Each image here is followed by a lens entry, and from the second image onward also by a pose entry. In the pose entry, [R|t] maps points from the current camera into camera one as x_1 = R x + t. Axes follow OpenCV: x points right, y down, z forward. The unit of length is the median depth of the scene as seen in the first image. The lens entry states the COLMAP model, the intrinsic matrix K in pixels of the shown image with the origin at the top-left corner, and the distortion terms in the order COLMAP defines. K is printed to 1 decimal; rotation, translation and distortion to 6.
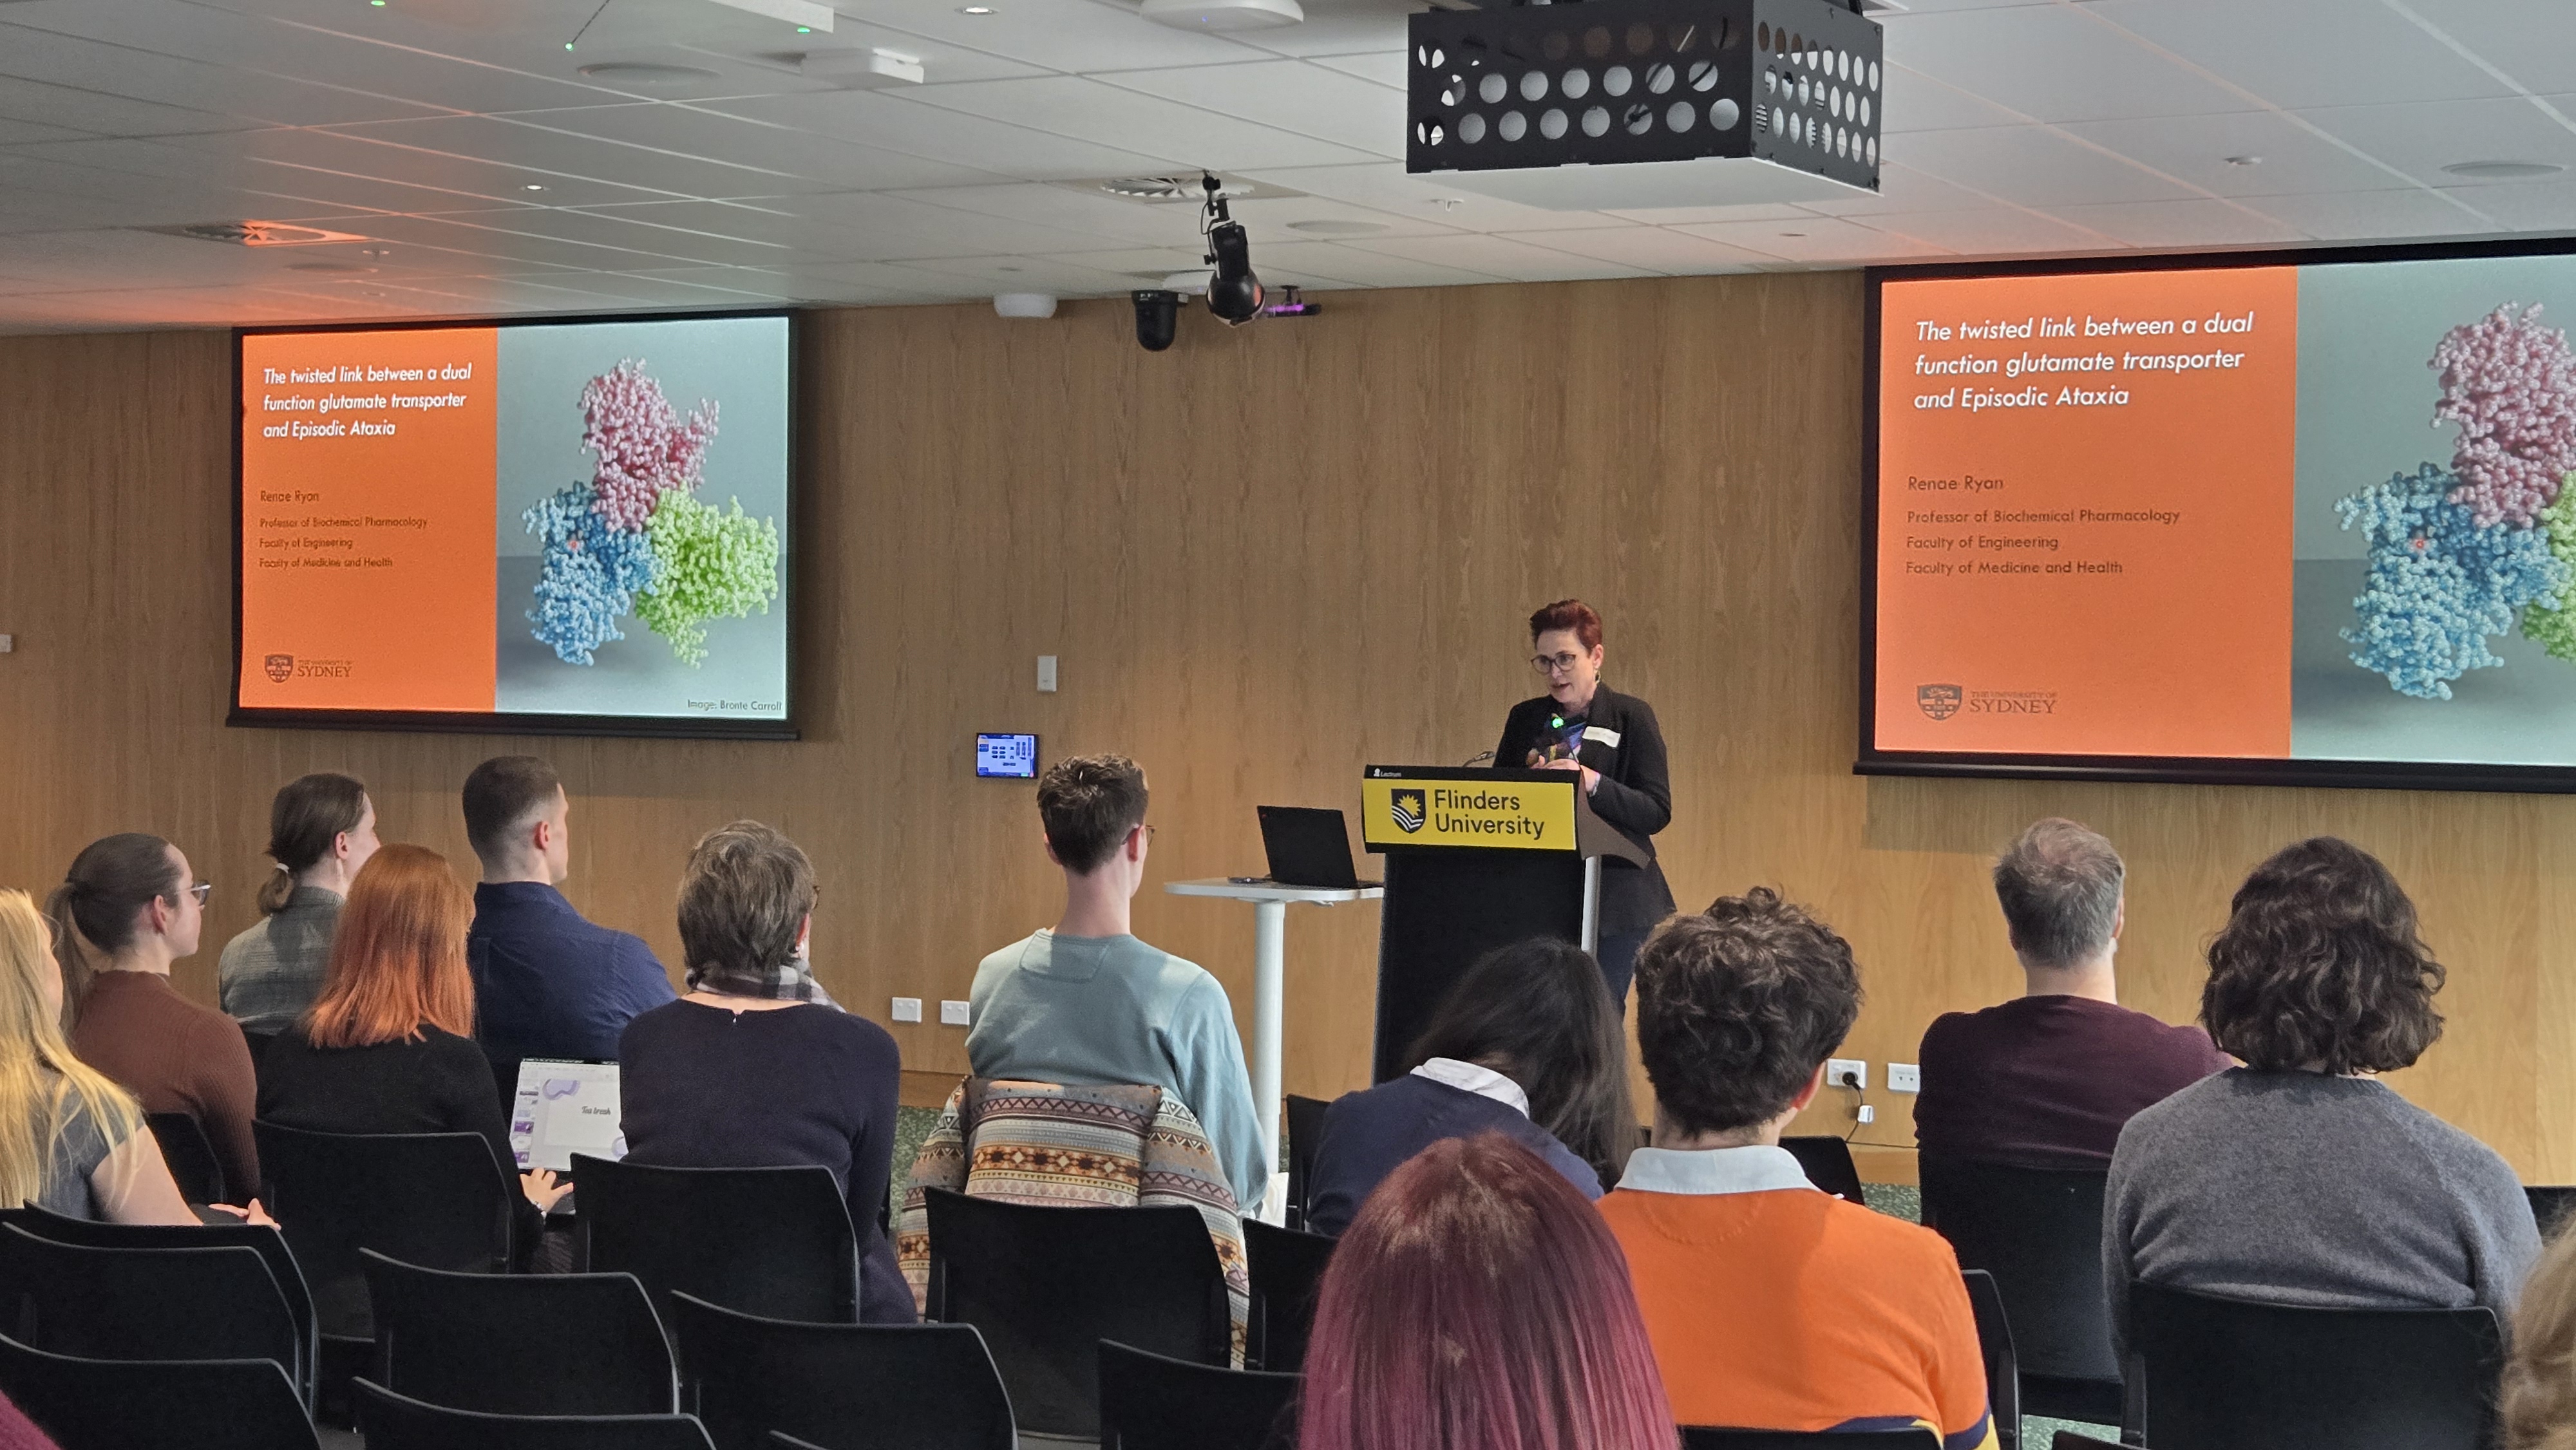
lens RADIAL K [[3811.0, 0, 1236.3], [0, 3811.0, 651.4], [0, 0, 1]] dist [0.037090, -0.038708]
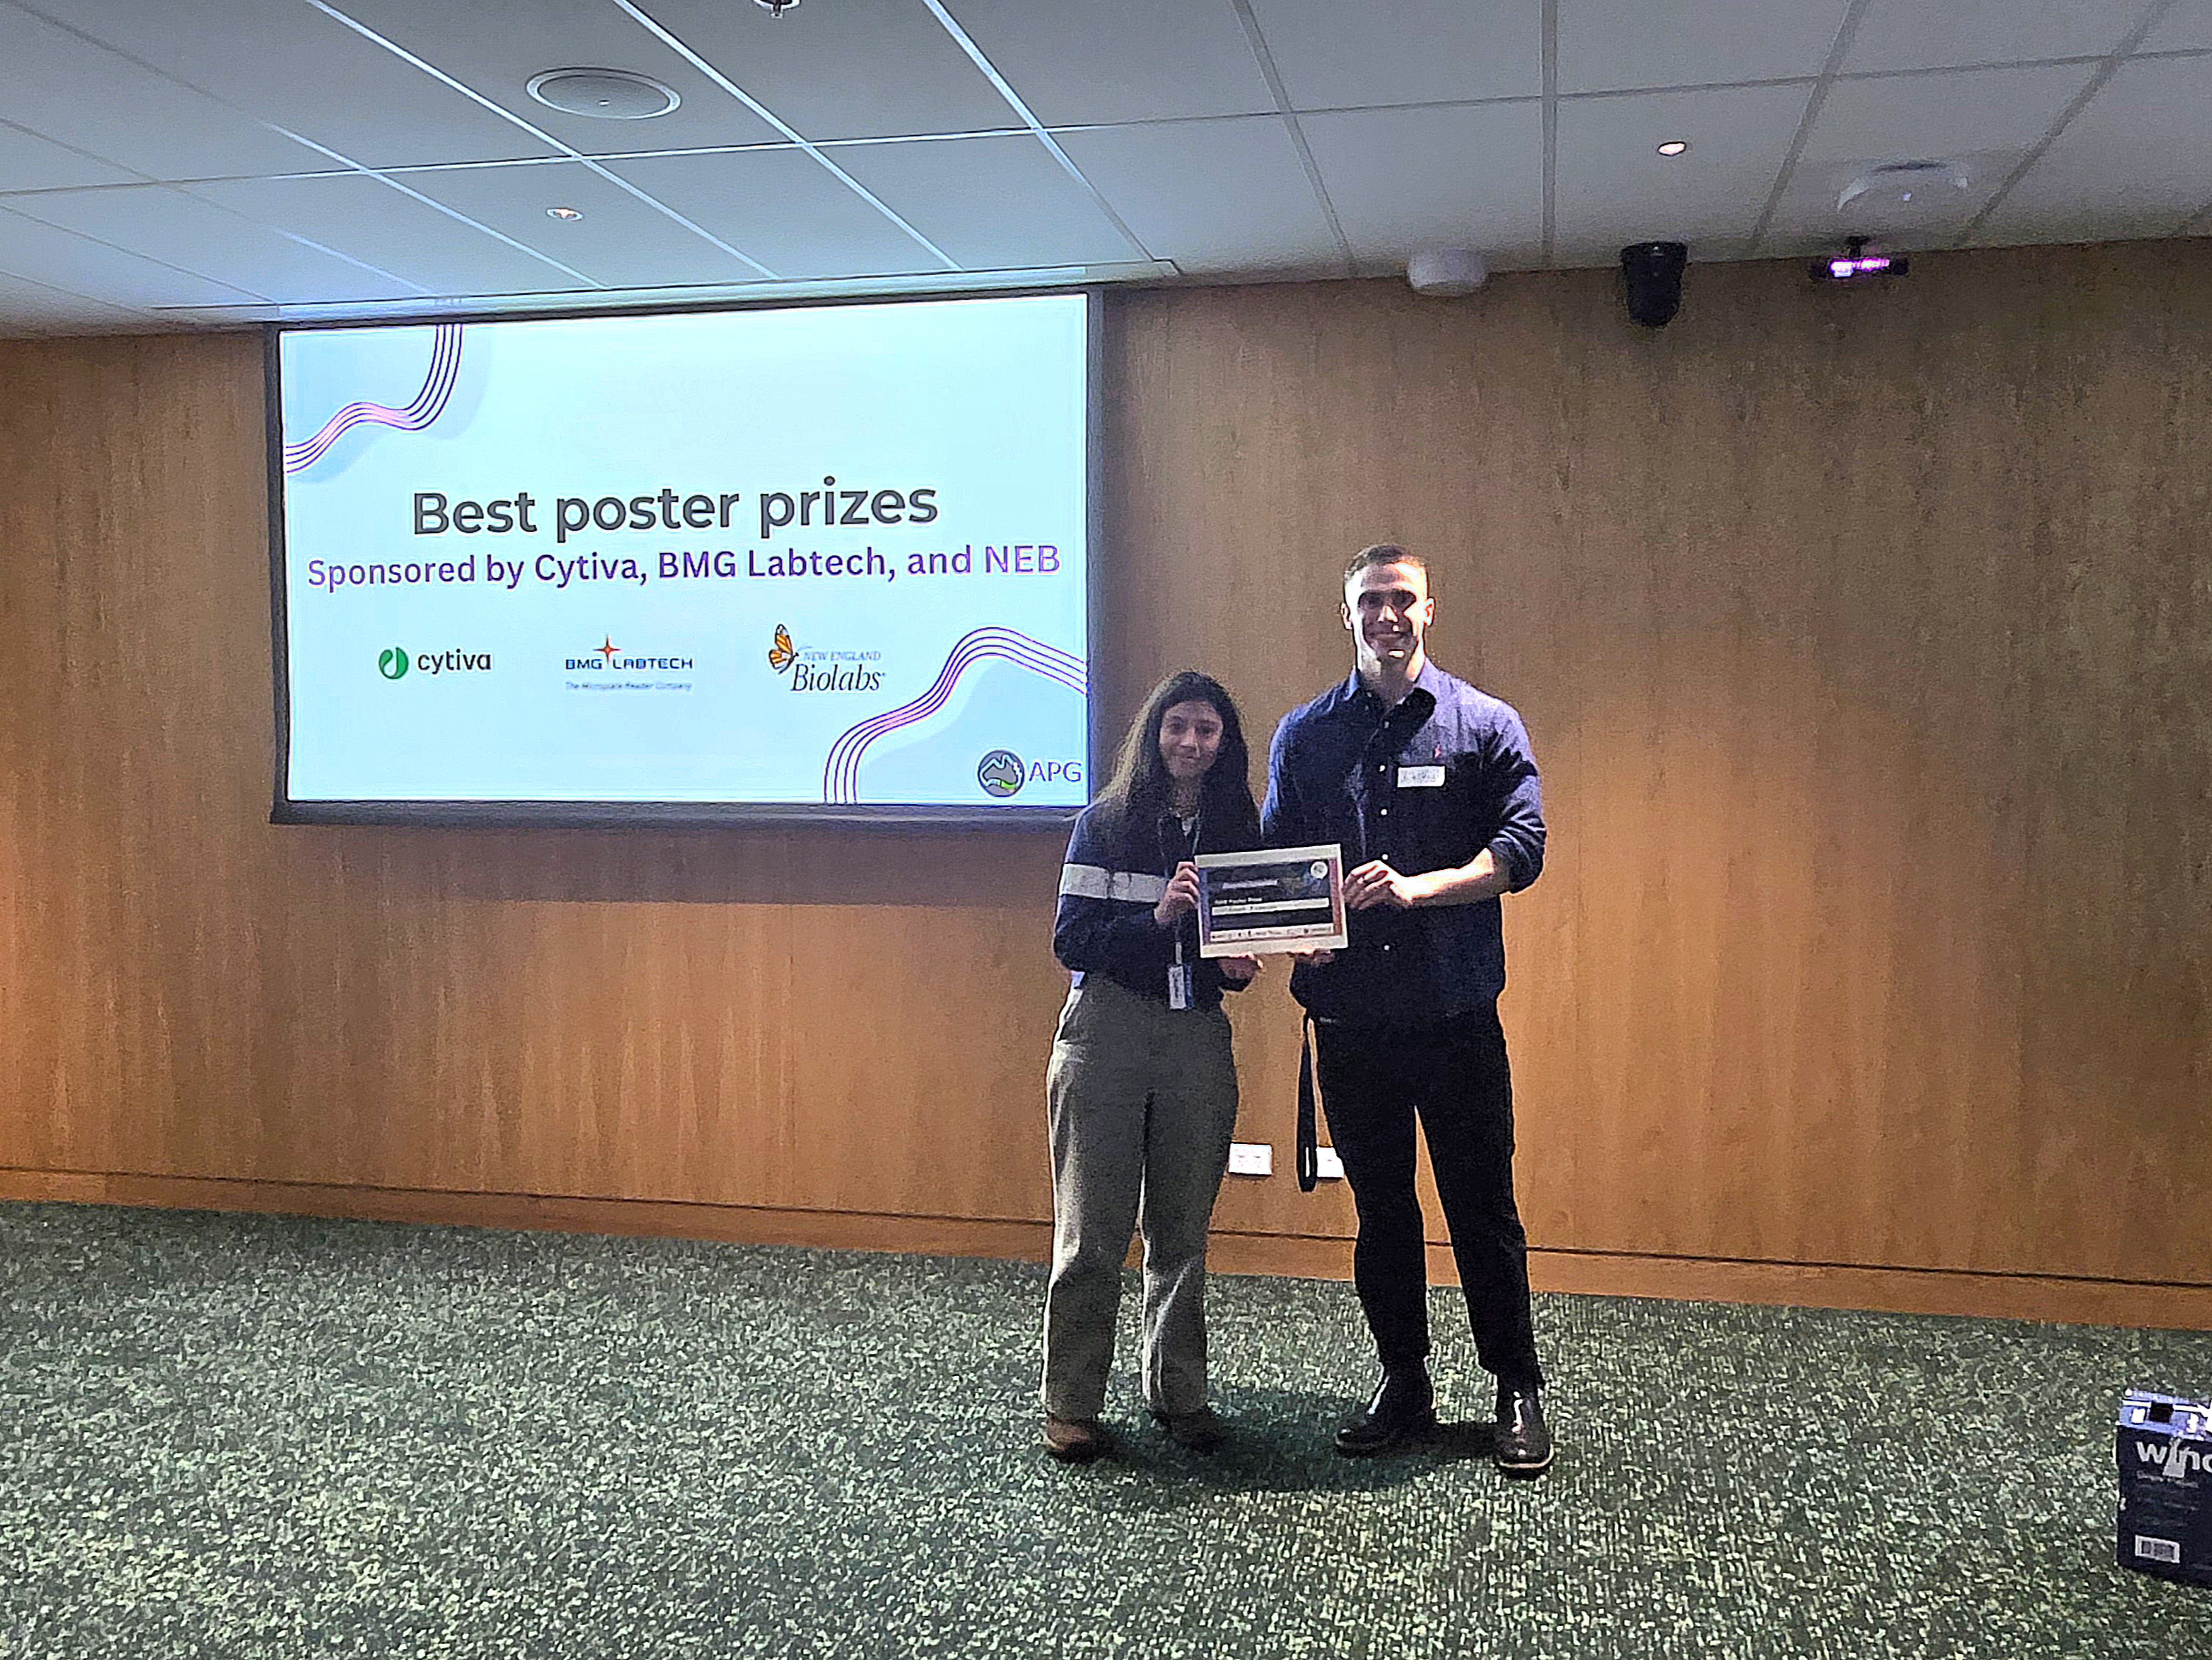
lens RADIAL K [[1874.6, 0, 1106.0], [0, 1874.6, 830.0], [0, 0, 1]] dist [-0.003416, 0.013923]
pose [[0.959040, -0.021508, 0.282454, -0.292171], [0.009342, 0.998972, 0.044347, 0.007521], [-0.283118, -0.039892, 0.958255, 0.808710]]
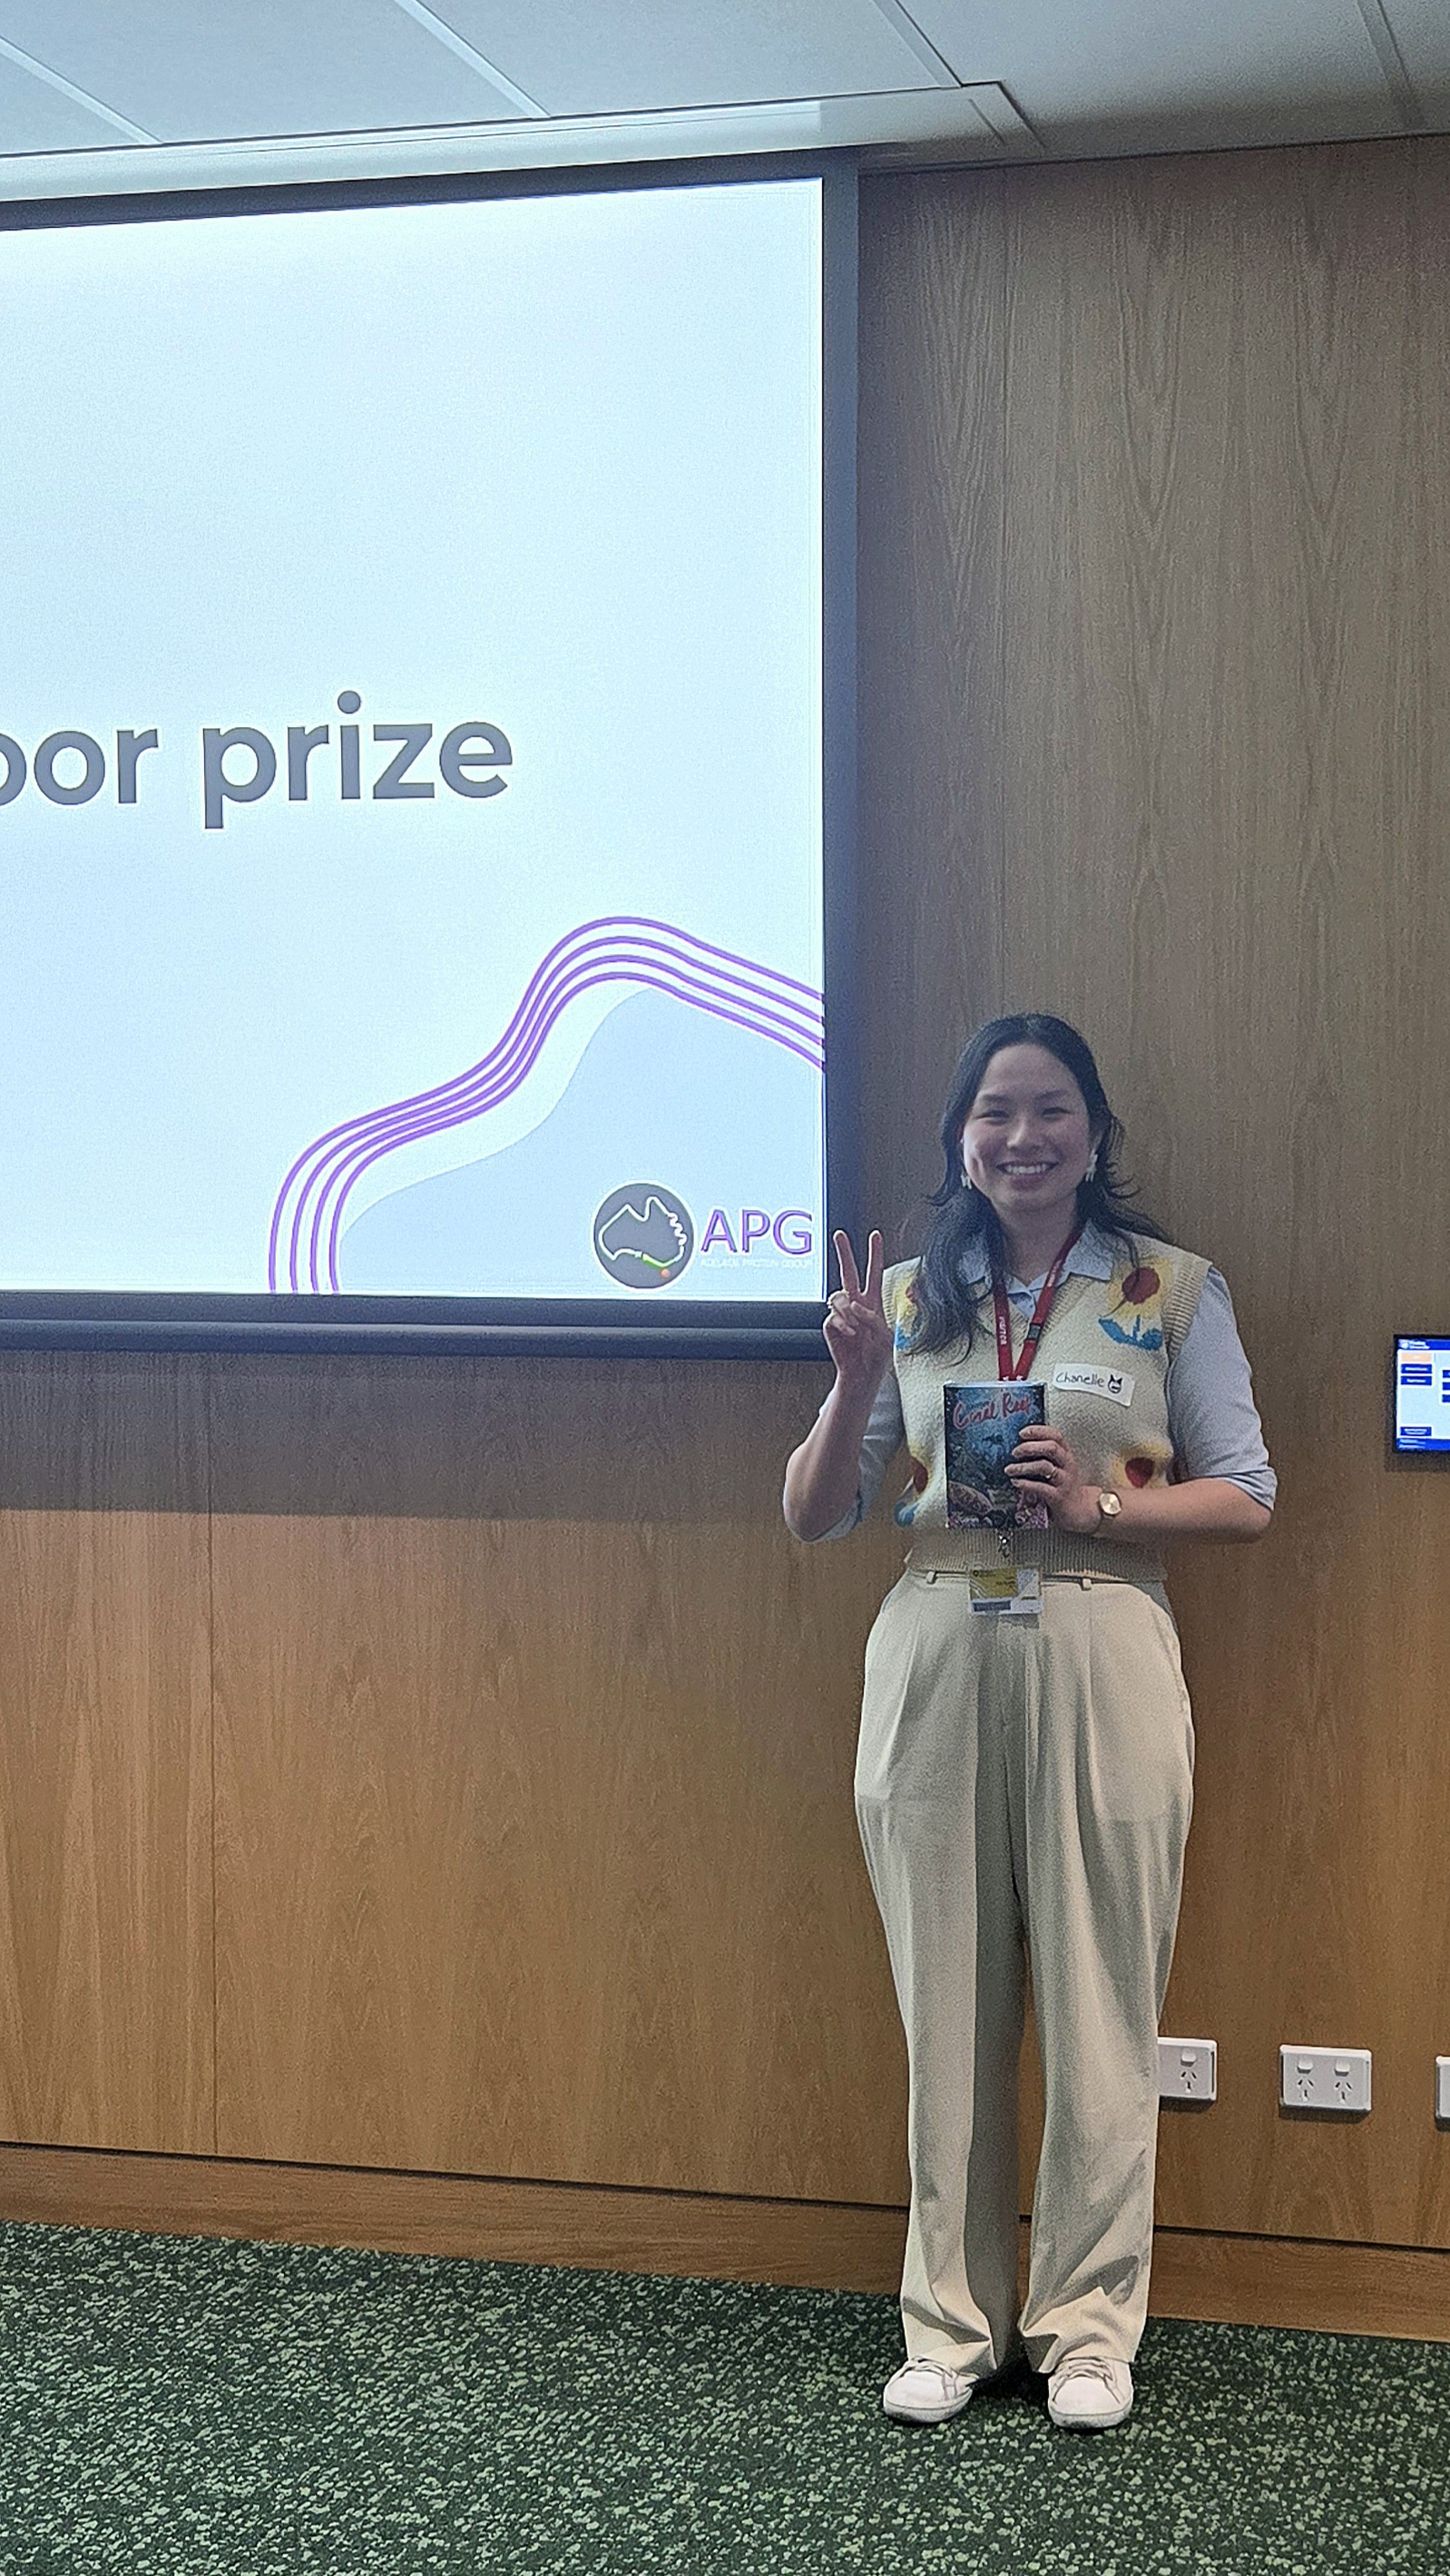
lens RADIAL K [[3285.3, 0, 952.7], [0, 3285.3, 1412.5], [0, 0, 1]] dist [0.046819, 0.042591]
pose [[0.966990, -0.022971, 0.253777, -0.242726], [0.006733, 0.997884, 0.064673, 0.010340], [-0.254725, -0.060829, 0.965098, 0.894510]]
